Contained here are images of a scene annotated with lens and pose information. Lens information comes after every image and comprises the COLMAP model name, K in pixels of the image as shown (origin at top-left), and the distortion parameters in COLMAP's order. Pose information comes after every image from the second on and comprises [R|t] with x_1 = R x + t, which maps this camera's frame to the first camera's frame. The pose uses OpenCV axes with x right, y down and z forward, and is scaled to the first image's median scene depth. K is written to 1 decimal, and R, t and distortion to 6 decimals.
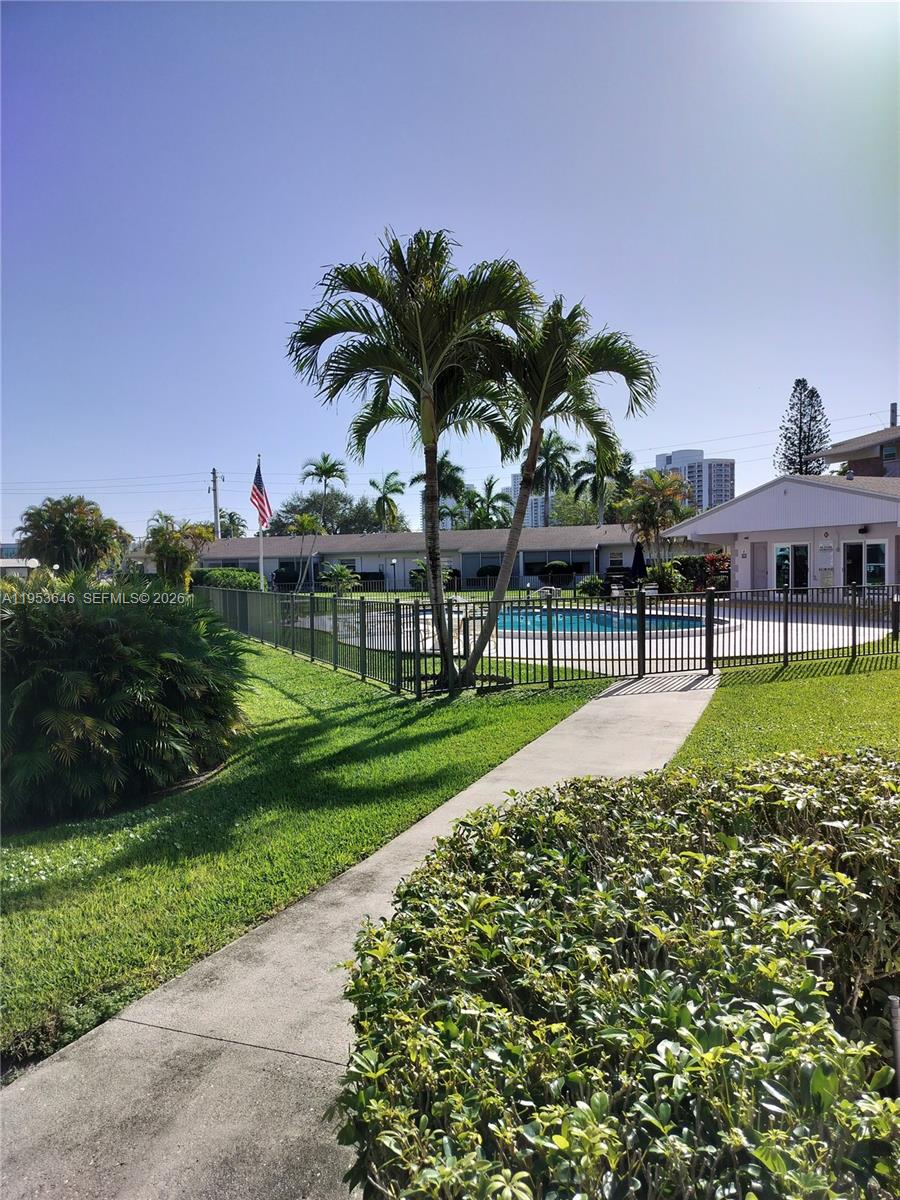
lens RADIAL K [[831.1, 0, 414.9], [0, 831.1, 599.7], [0, 0, 1]] dist [0.020407, -0.035568]
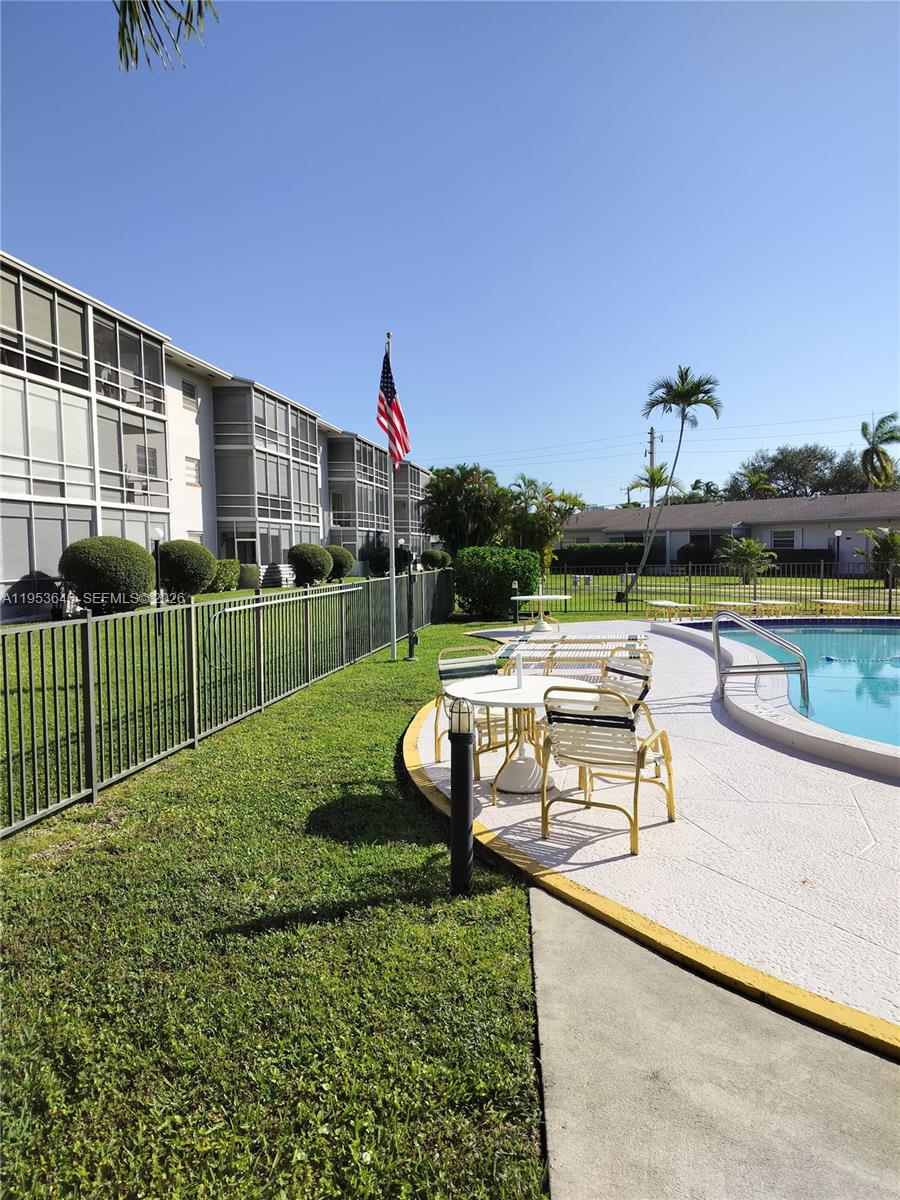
lens RADIAL K [[831.1, 0, 441.9], [0, 831.1, 607.0], [0, 0, 1]] dist [0.020407, -0.035568]
pose [[0.845540, 0.041655, -0.532285, 0.055019], [-0.021426, 0.998796, 0.044126, -0.008258], [0.533482, -0.025905, 0.845414, 0.216278]]
